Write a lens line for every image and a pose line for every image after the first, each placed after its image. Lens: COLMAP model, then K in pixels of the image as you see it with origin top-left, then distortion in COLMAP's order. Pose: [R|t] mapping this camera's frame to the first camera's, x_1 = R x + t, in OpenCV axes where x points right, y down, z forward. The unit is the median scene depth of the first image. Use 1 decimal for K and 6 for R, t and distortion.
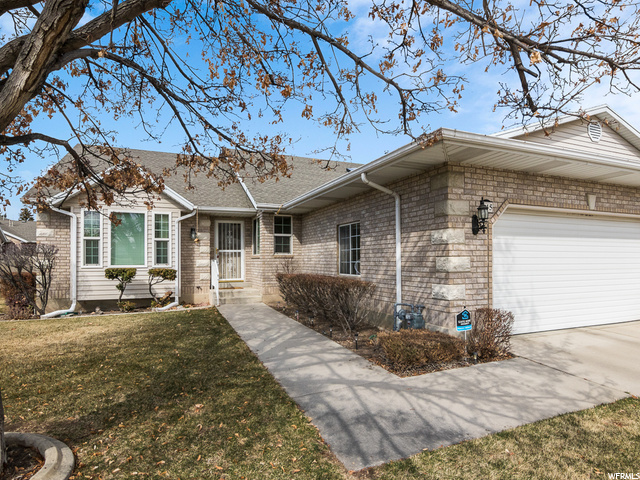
lens RADIAL K [[363.7, 0, 322.9], [0, 363.7, 255.8], [0, 0, 1]] dist [0.007211, -0.002882]
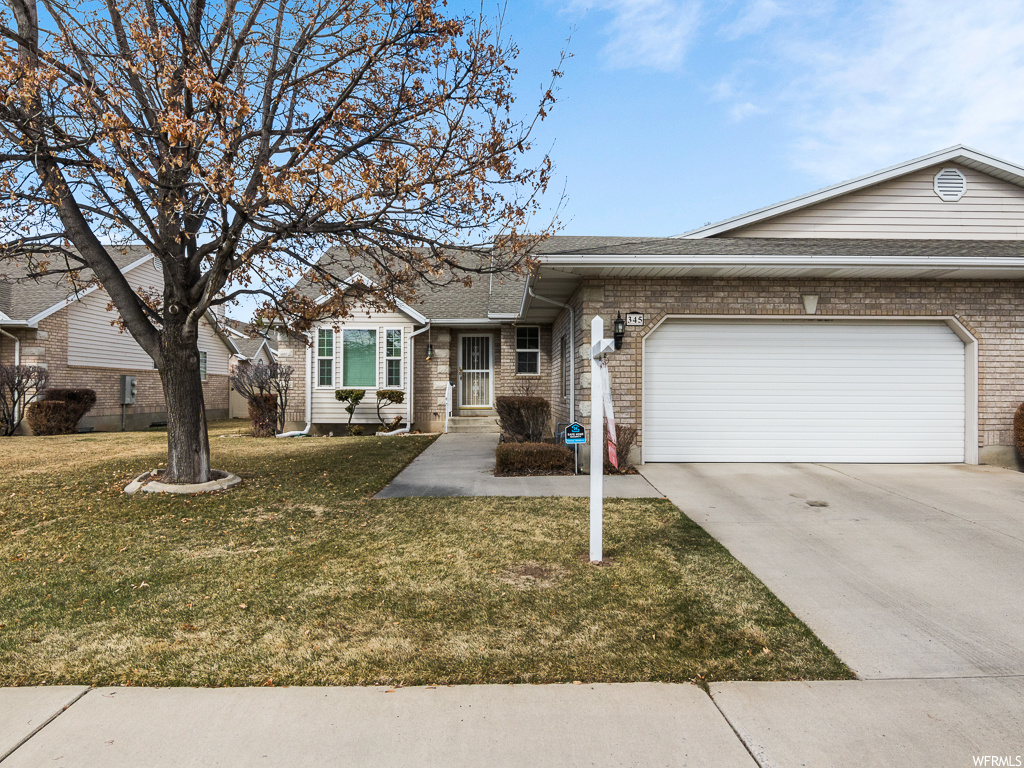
lens RADIAL K [[599.4, 0, 512.3], [0, 599.4, 384.8], [0, 0, 1]] dist [0.029154, -0.000901]
pose [[0.937962, 0.001024, -0.346737, 0.357182], [0.001047, 0.999983, 0.005787, 0.012754], [0.346737, -0.005791, 0.937944, -0.290423]]
